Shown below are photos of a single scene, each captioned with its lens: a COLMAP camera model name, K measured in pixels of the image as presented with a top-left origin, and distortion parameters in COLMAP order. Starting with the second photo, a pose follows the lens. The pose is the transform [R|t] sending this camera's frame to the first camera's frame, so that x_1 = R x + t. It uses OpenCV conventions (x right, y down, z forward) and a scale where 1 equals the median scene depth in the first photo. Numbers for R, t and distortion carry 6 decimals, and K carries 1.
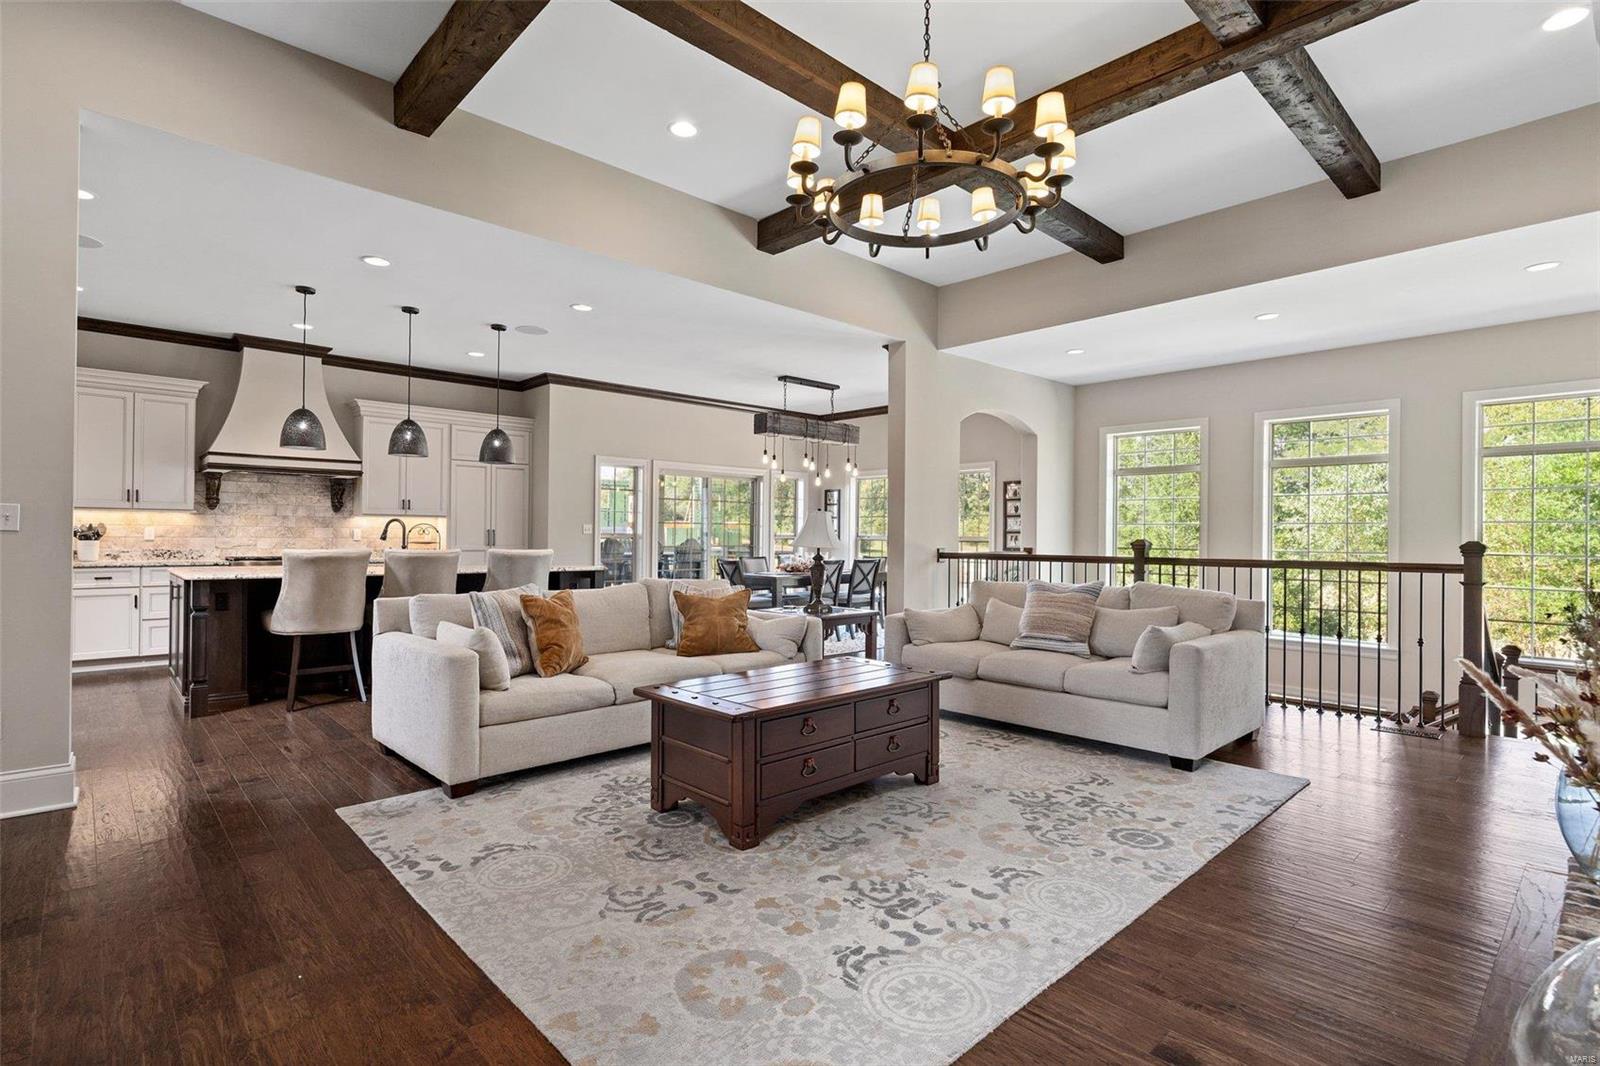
lens RADIAL K [[773.8, 0, 800.0], [0, 773.8, 533.0], [0, 0, 1]] dist [0.000034, 0.000397]
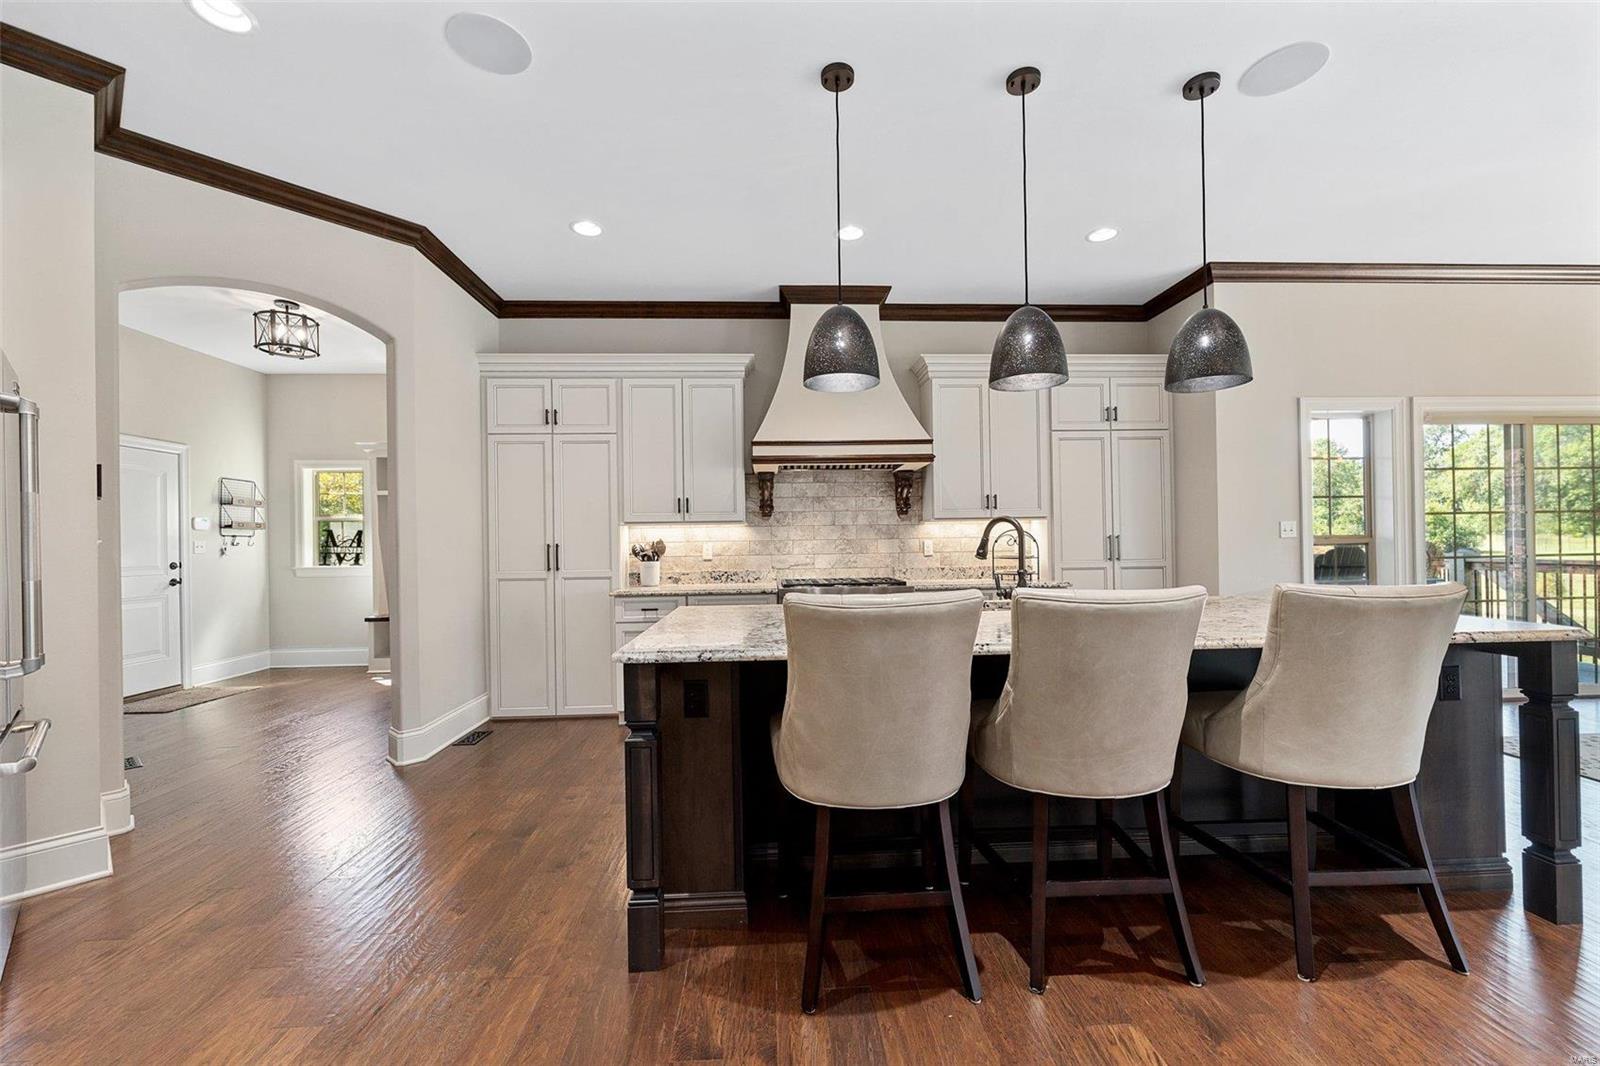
lens RADIAL K [[639.2, 0, 799.1], [0, 639.2, 536.5], [0, 0, 1]] dist [-0.000564, 0.000076]
pose [[0.762596, -0.030449, -0.646158, -0.680147], [0.025742, 0.999529, -0.016719, -0.003222], [0.646362, -0.003884, 0.763021, 1.140444]]
